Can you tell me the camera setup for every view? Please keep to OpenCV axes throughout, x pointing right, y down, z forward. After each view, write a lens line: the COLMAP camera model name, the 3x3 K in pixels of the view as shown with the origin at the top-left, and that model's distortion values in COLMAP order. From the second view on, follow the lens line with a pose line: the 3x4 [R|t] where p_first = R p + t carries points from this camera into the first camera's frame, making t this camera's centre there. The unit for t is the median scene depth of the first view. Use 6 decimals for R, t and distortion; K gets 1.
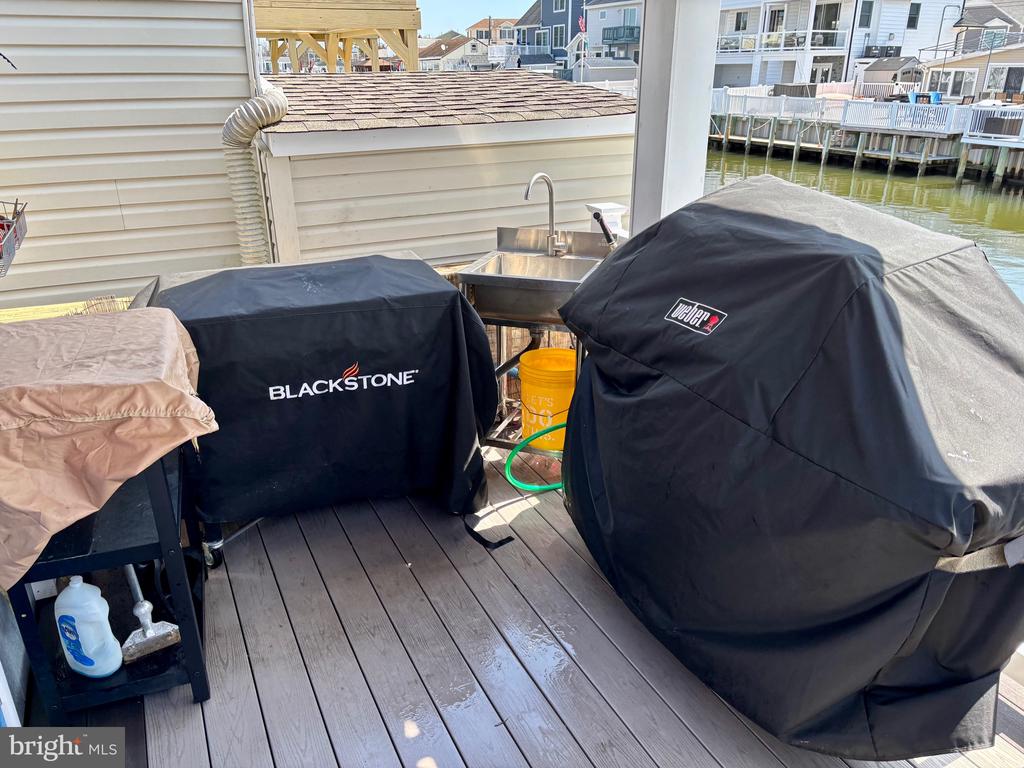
lens RADIAL K [[756.9, 0, 517.6], [0, 756.9, 386.1], [0, 0, 1]] dist [0.038109, -0.072624]
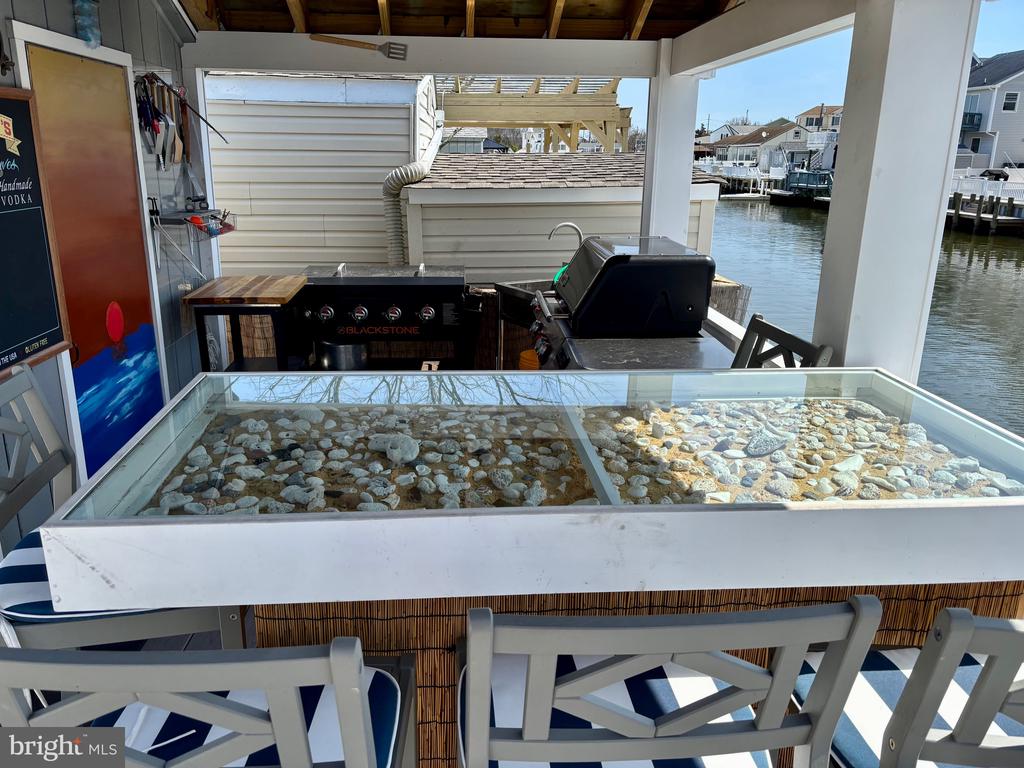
lens RADIAL K [[766.3, 0, 512.0], [0, 766.3, 384.0], [0, 0, 1]] dist [0.050337, -0.077641]
pose [[0.918113, 0.123344, -0.376635, 0.061150], [-0.162444, 0.983958, -0.073750, 0.016726], [0.361497, 0.128893, 0.923421, -0.037926]]
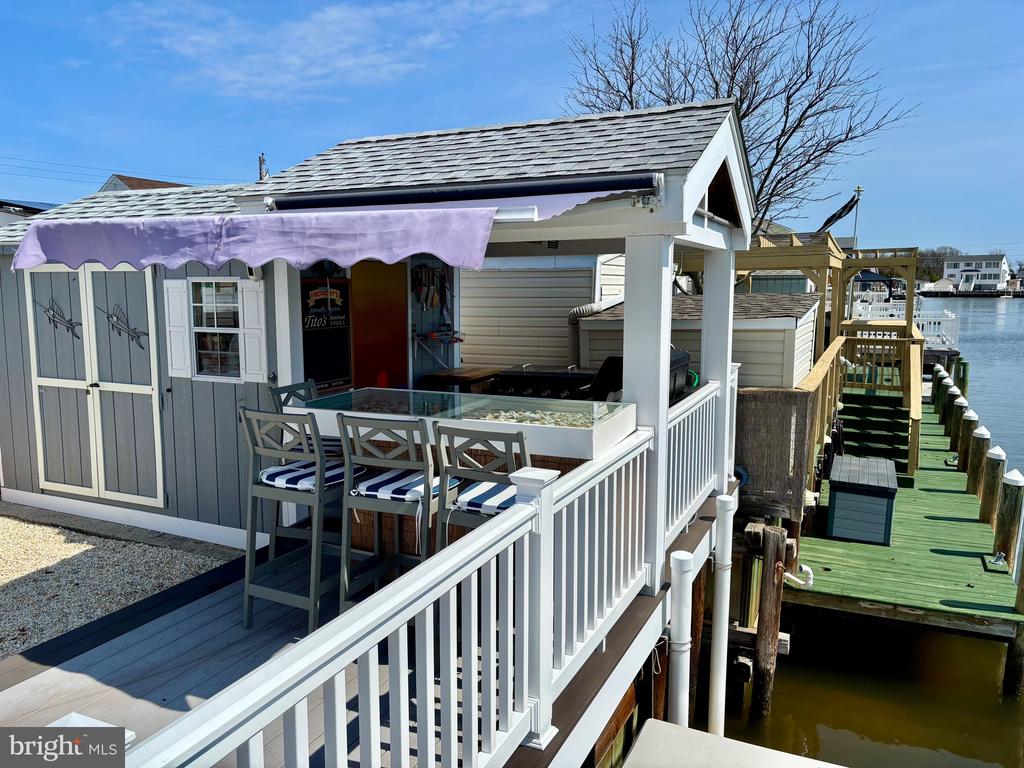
lens RADIAL K [[783.9, 0, 512.0], [0, 783.9, 384.0], [0, 0, 1]] dist [0.051279, -0.000194]
pose [[0.607030, 0.102704, -0.788014, 0.186559], [-0.306910, 0.944975, -0.113260, 0.025438], [0.733021, 0.310602, 0.605150, -0.074363]]
